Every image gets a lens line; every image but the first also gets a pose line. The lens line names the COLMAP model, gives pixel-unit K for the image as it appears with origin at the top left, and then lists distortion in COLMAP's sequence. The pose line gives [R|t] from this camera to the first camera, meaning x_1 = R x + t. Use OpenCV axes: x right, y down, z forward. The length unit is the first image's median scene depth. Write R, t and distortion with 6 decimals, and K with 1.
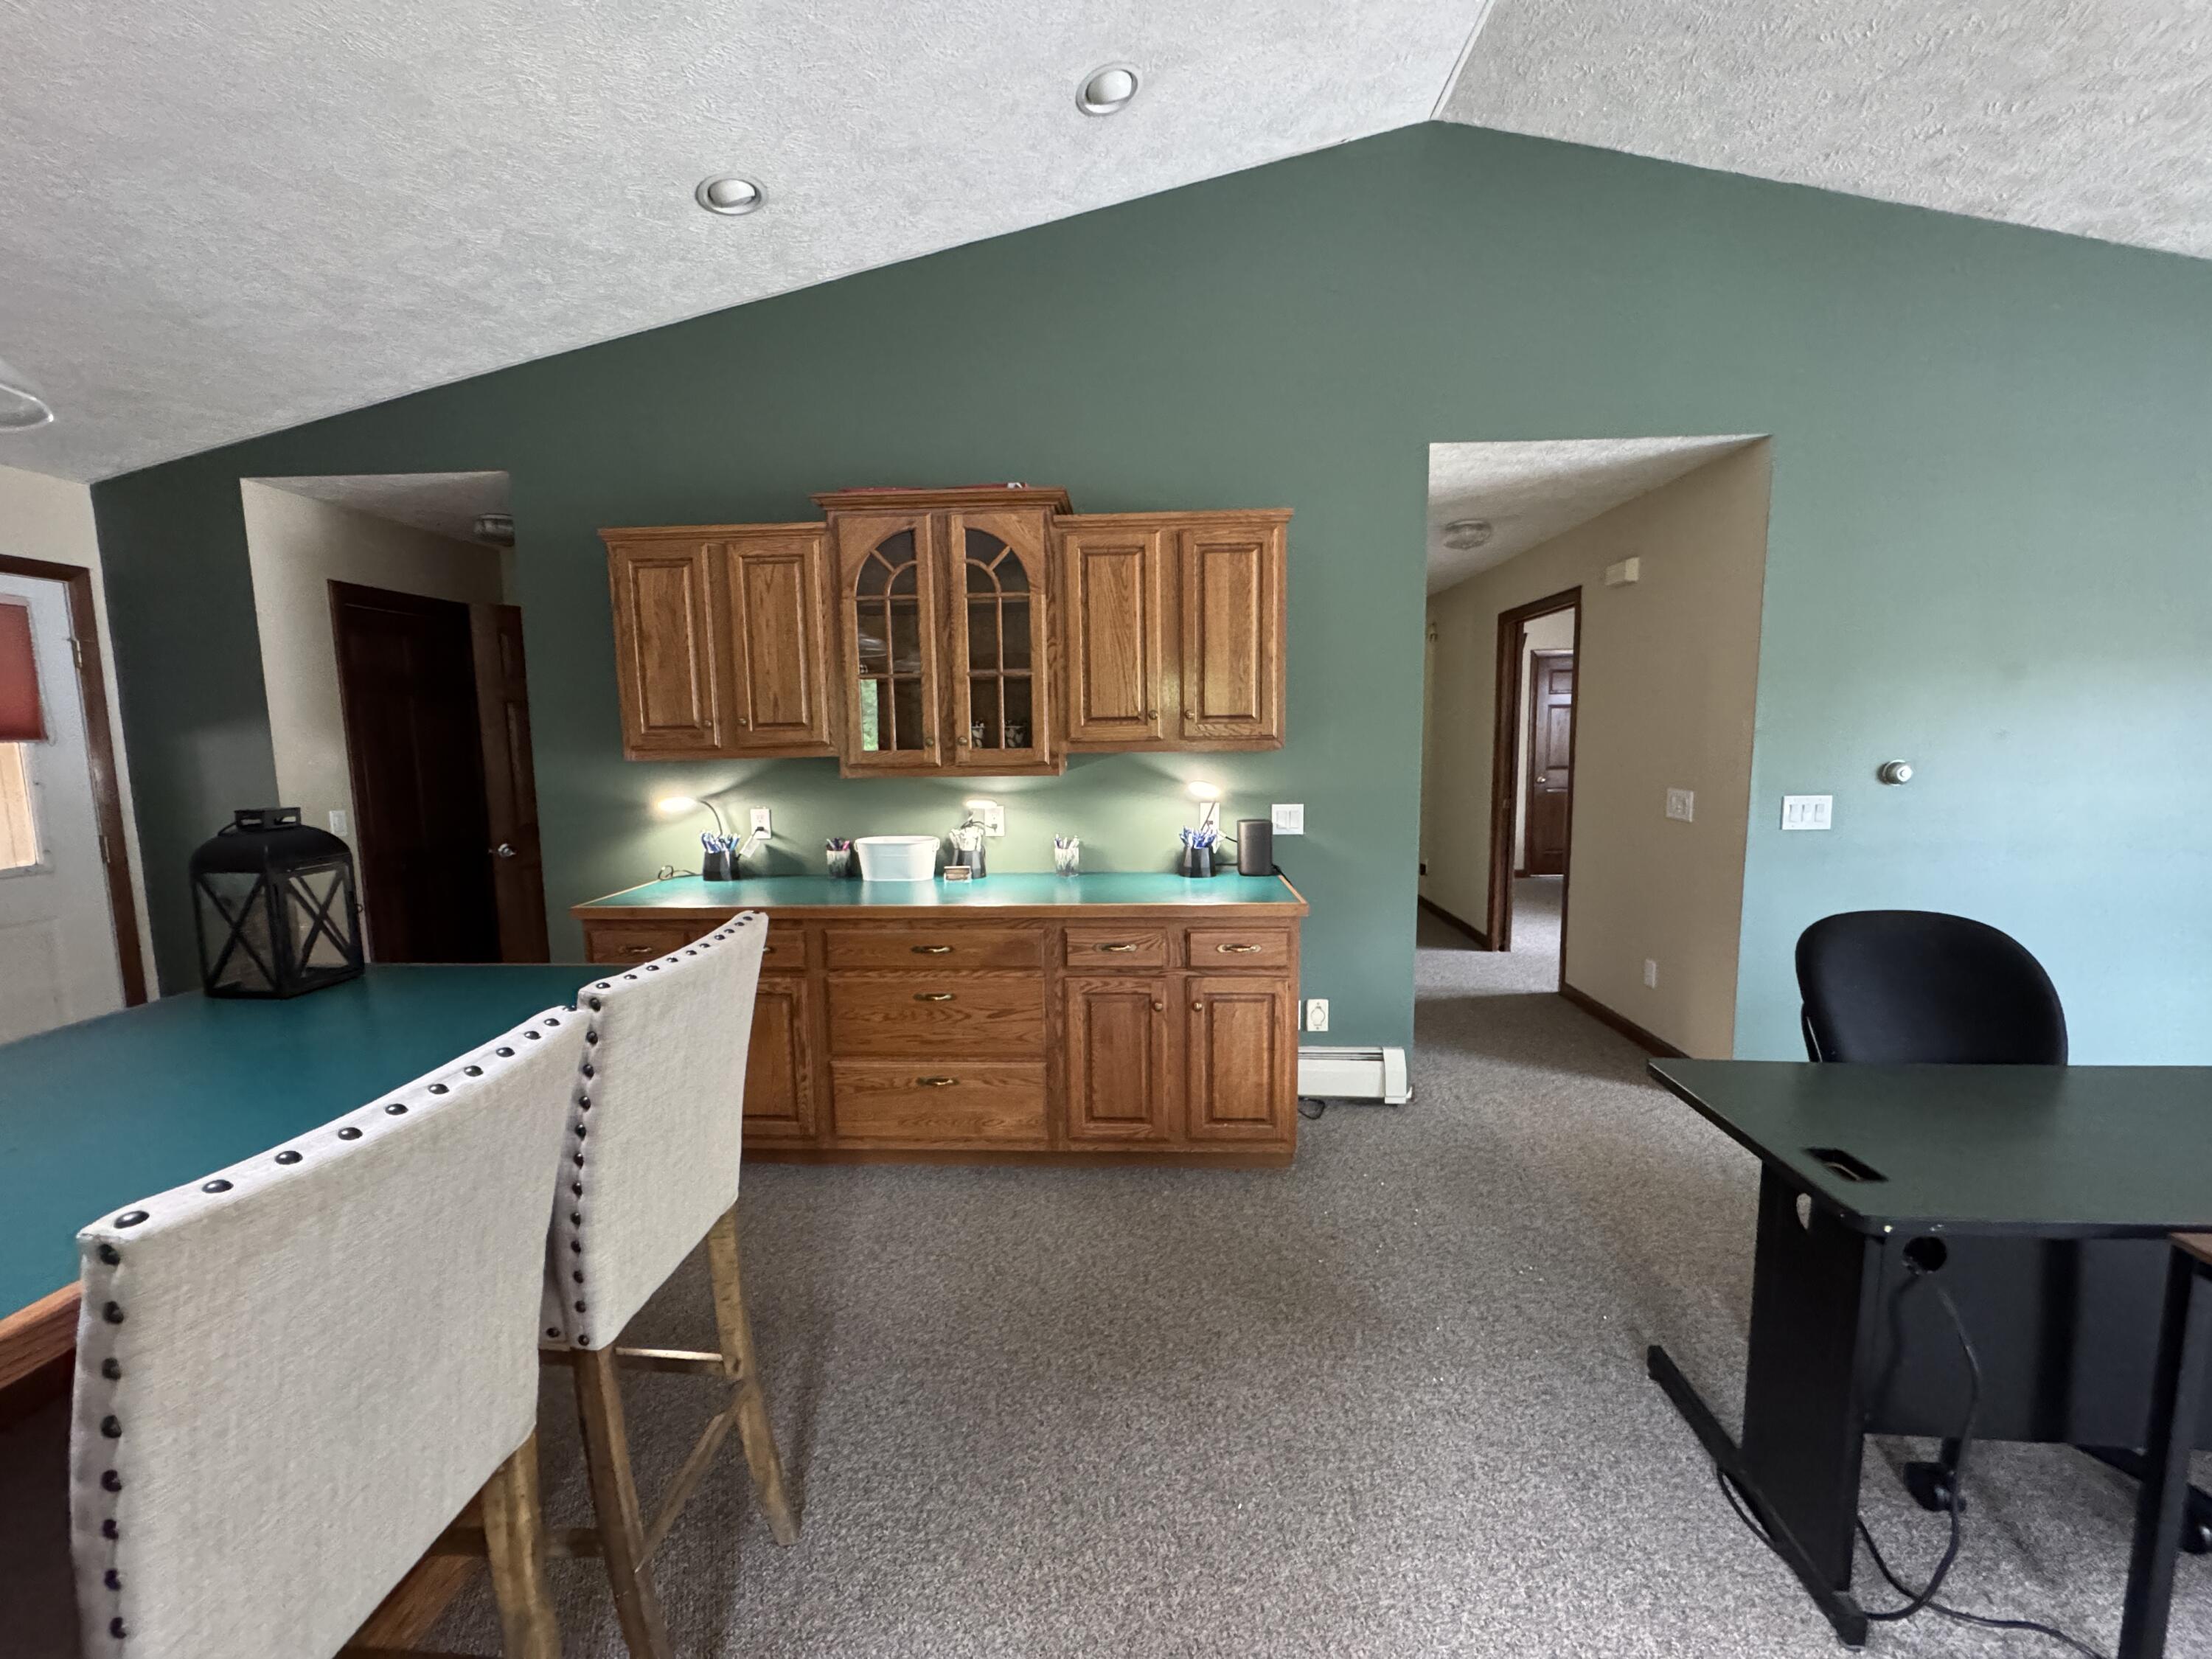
lens RADIAL K [[880.7, 0, 1104.5], [0, 880.7, 822.7], [0, 0, 1]] dist [-0.004023, 0.000129]
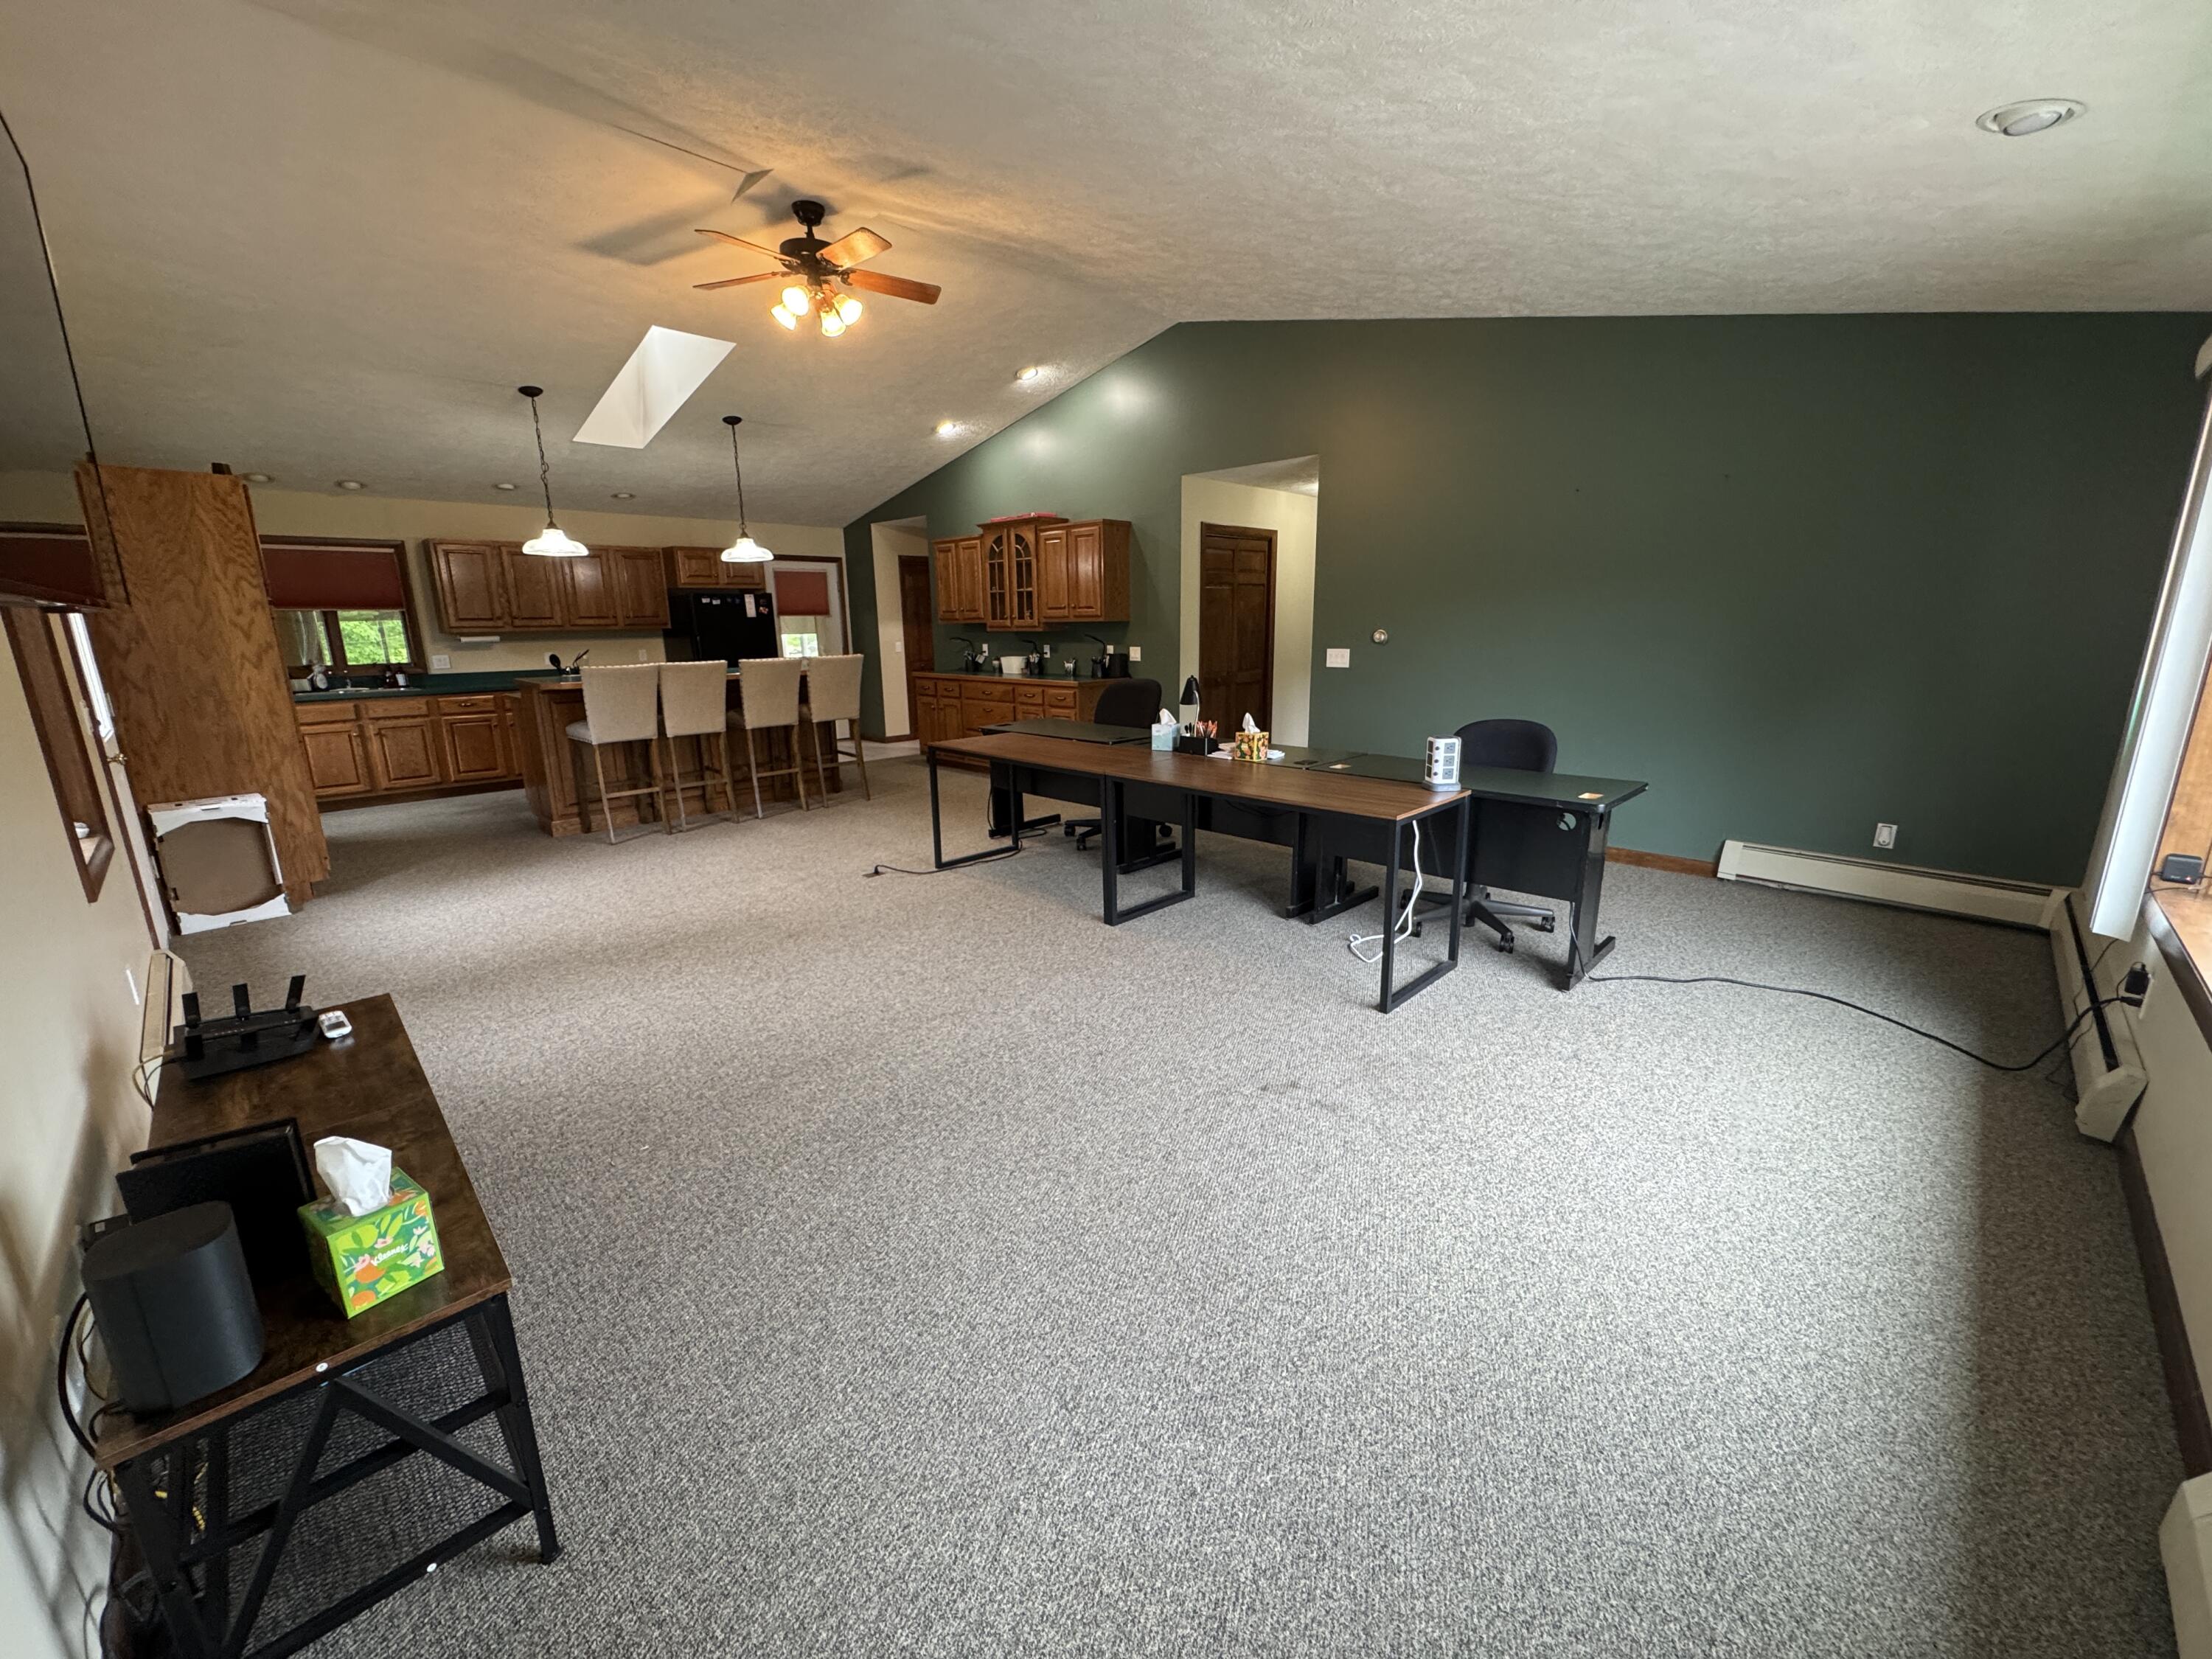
lens RADIAL K [[880.7, 0, 1113.2], [0, 880.7, 825.6], [0, 0, 1]] dist [-0.004023, 0.000129]
pose [[0.746492, 0.157708, -0.646435, 1.739106], [-0.071285, 0.984870, 0.157956, 0.079493], [0.661565, -0.071832, 0.746439, -0.757265]]
